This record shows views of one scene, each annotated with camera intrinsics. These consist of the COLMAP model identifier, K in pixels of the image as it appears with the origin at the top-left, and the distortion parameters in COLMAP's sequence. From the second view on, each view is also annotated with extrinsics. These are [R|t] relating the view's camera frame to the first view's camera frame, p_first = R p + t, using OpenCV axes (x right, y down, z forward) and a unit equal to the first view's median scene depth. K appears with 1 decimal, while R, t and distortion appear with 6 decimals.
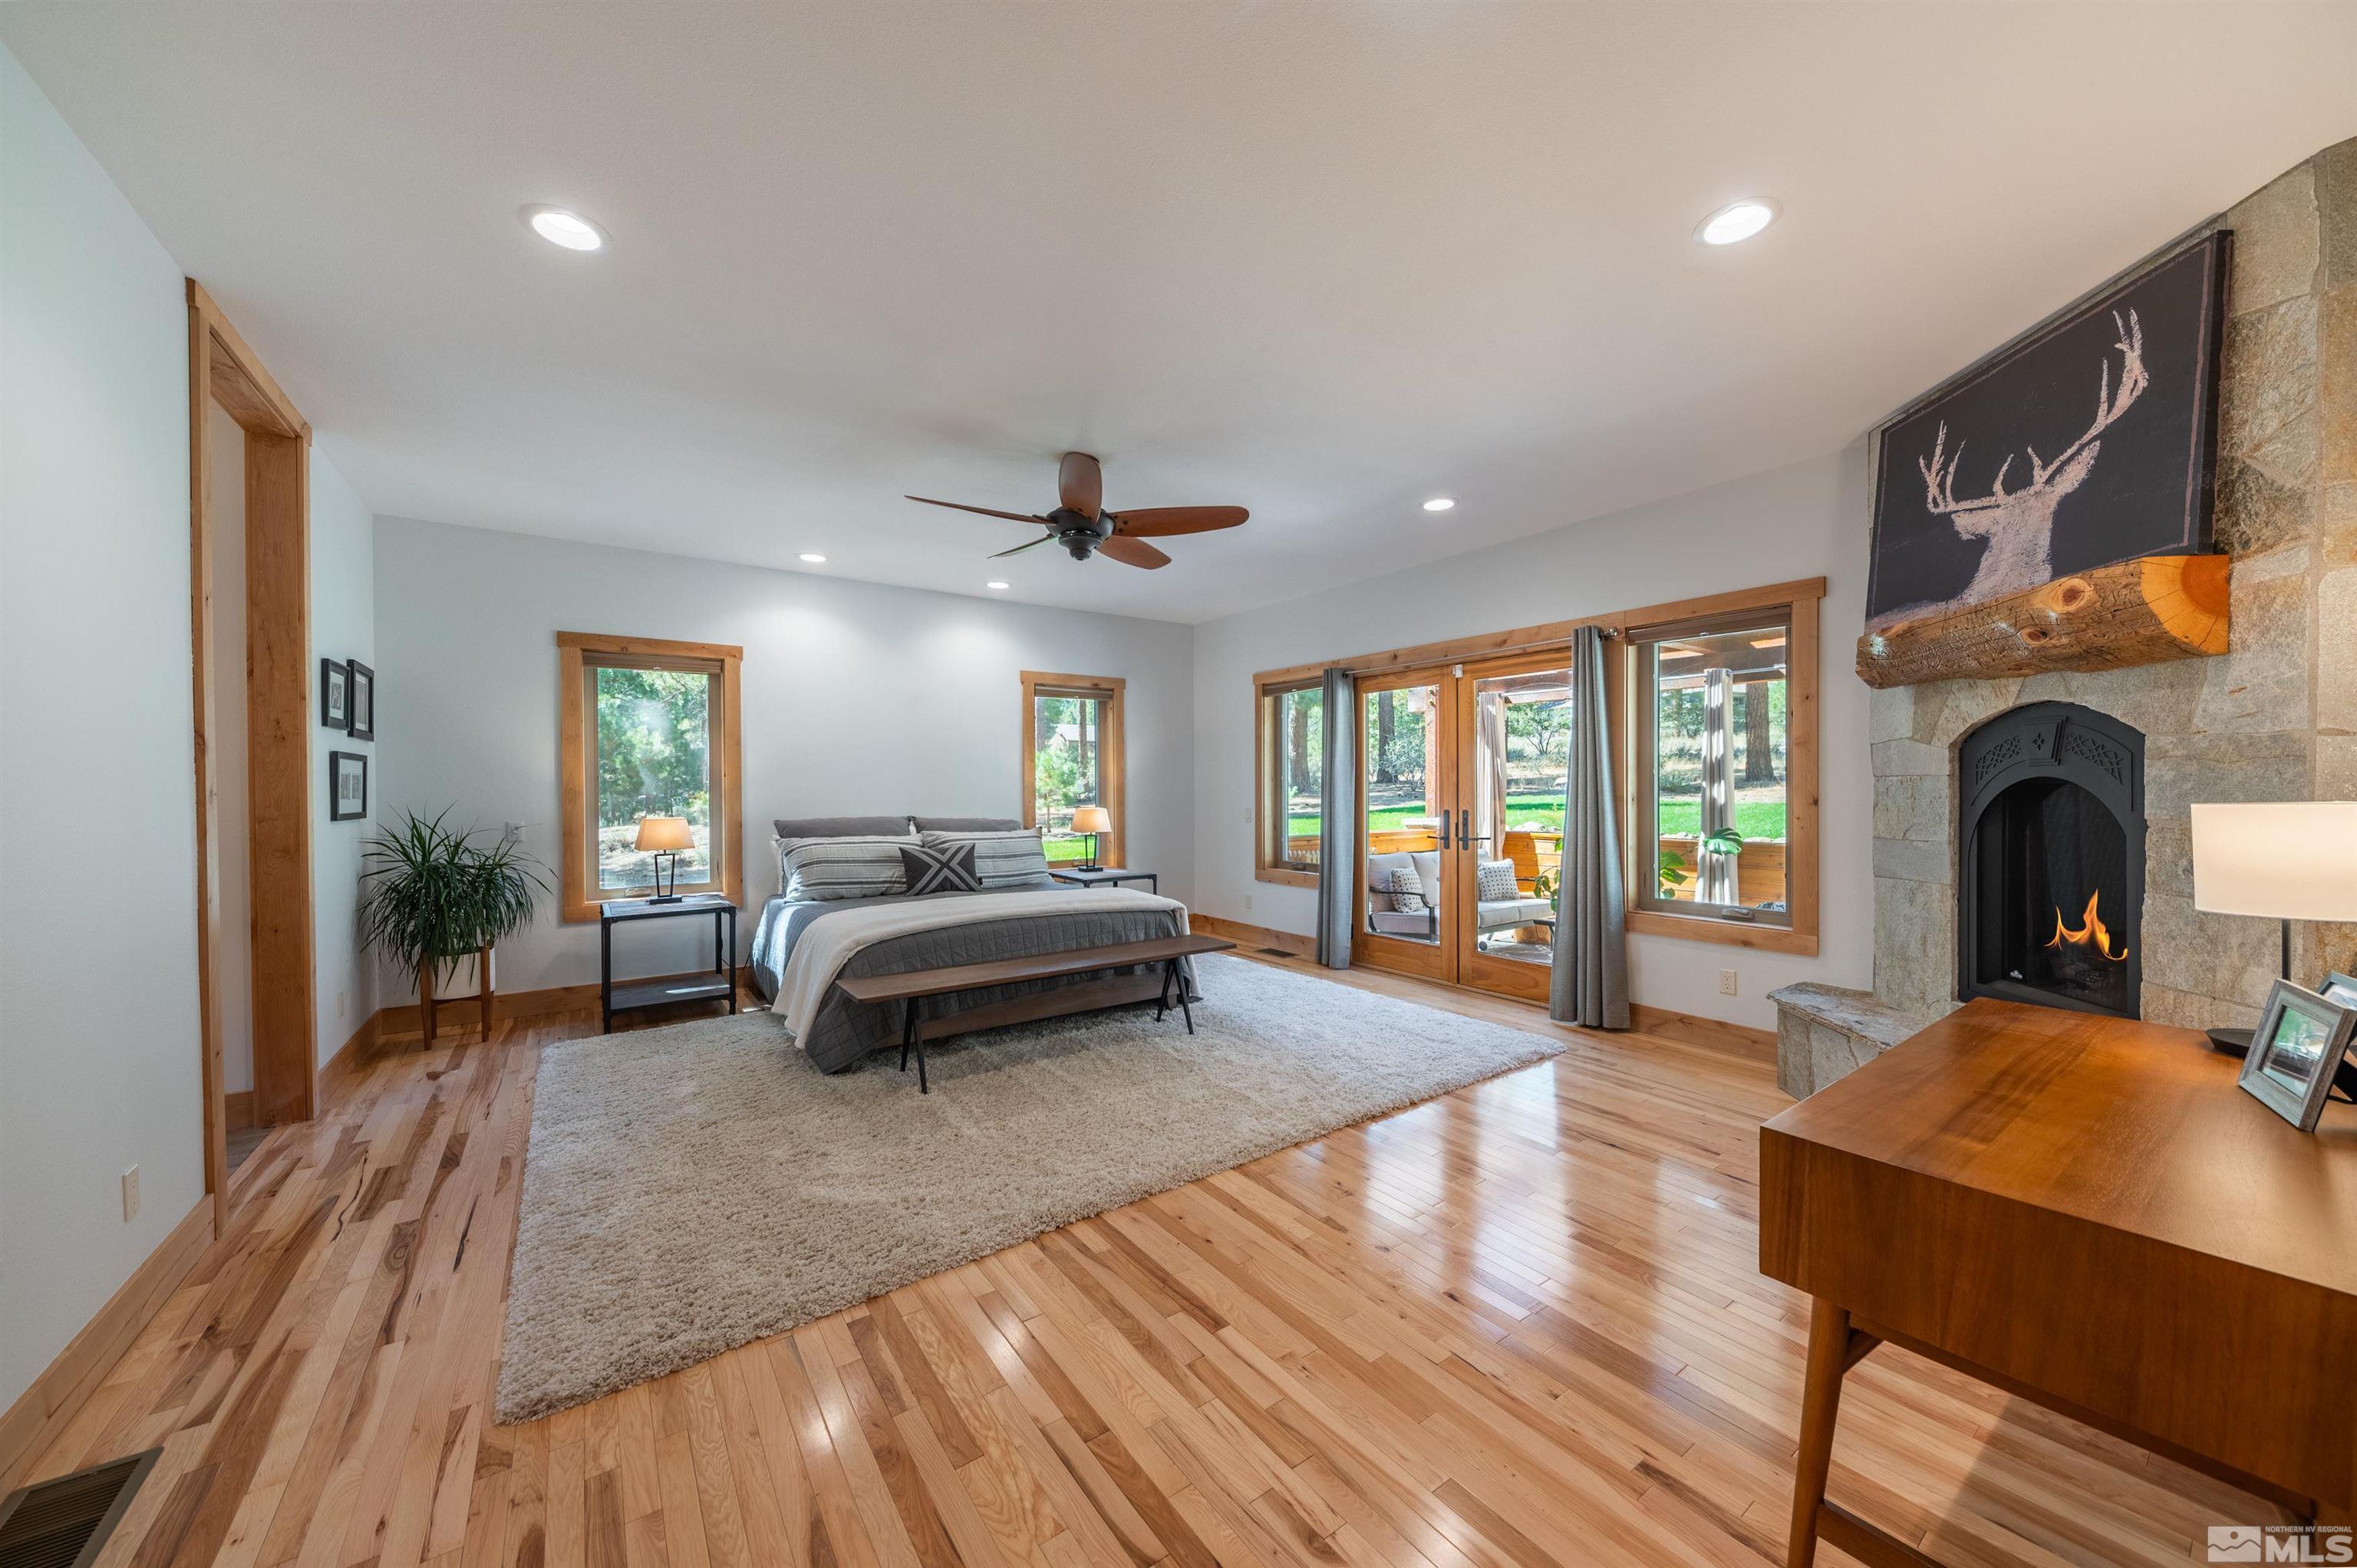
lens RADIAL K [[823.1, 0, 1175.6], [0, 823.1, 793.2], [0, 0, 1]] dist [0.005028, -0.004182]
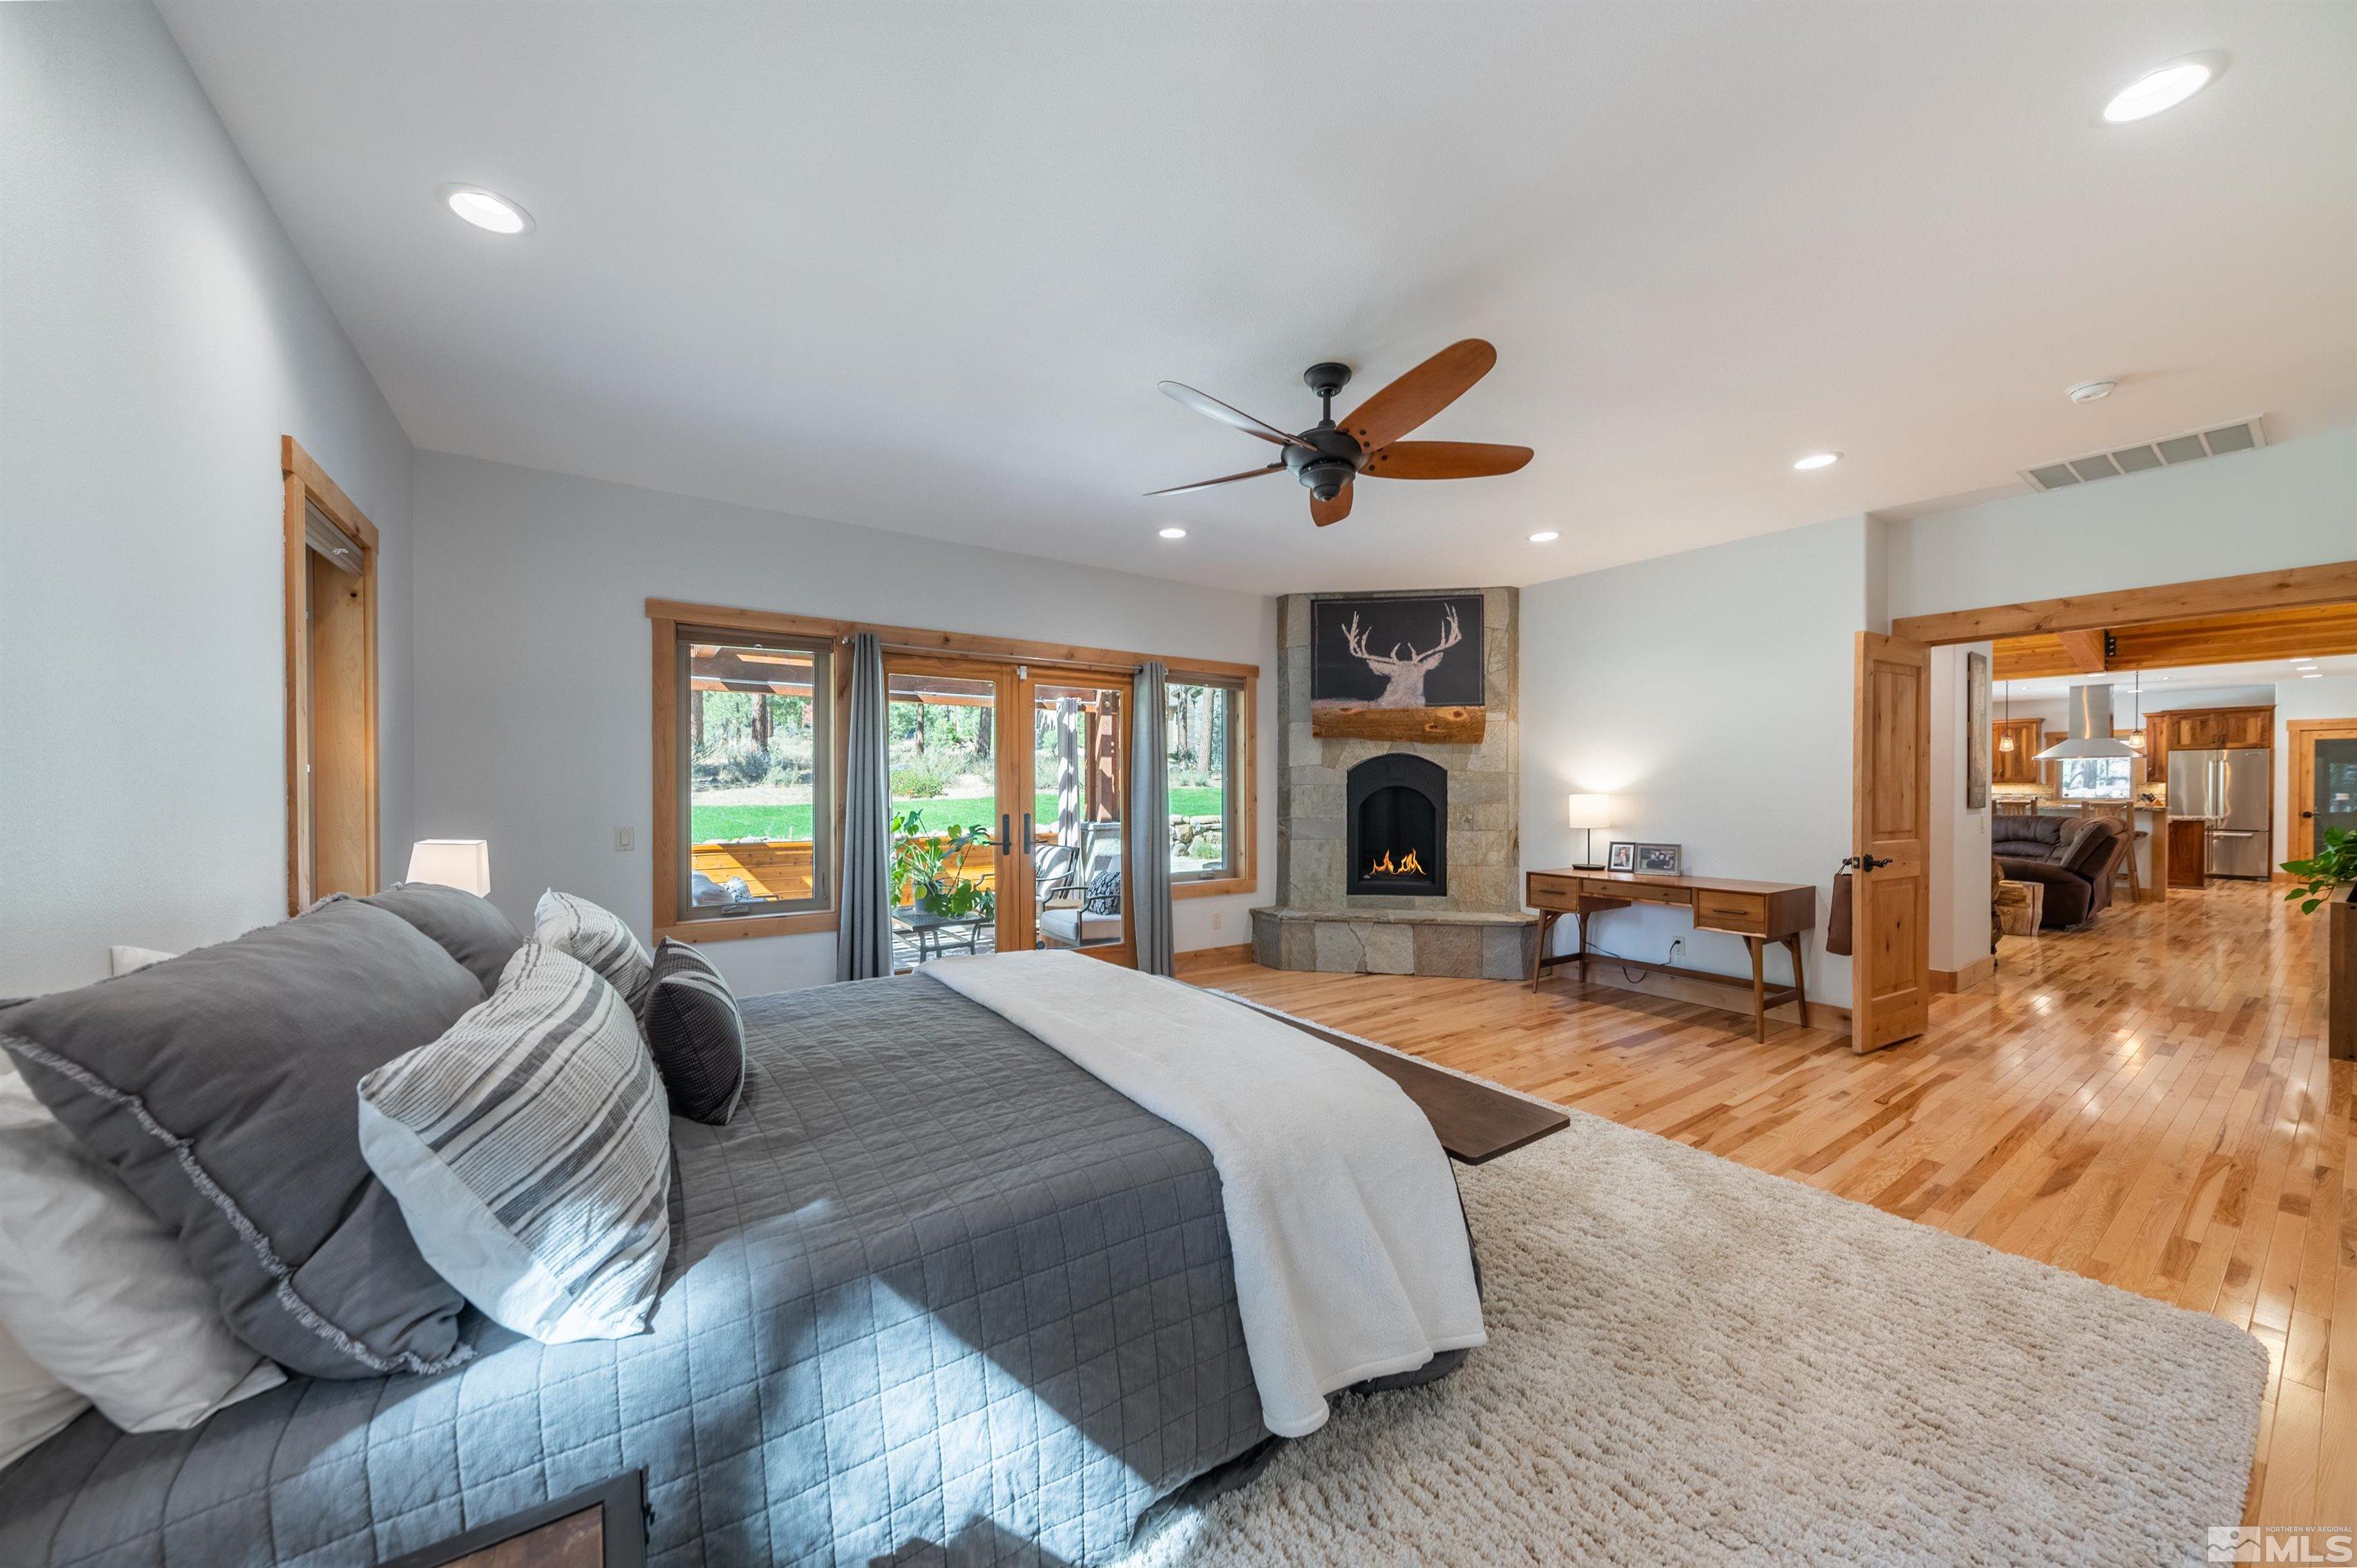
lens RADIAL K [[823.1, 0, 1170.6], [0, 823.1, 792.8], [0, 0, 1]] dist [0.005028, -0.004182]
pose [[0.029748, -0.004144, 0.999549, -1.302908], [0.005728, 0.999976, 0.003975, -0.014721], [-0.999541, 0.005608, 0.029771, 1.616666]]
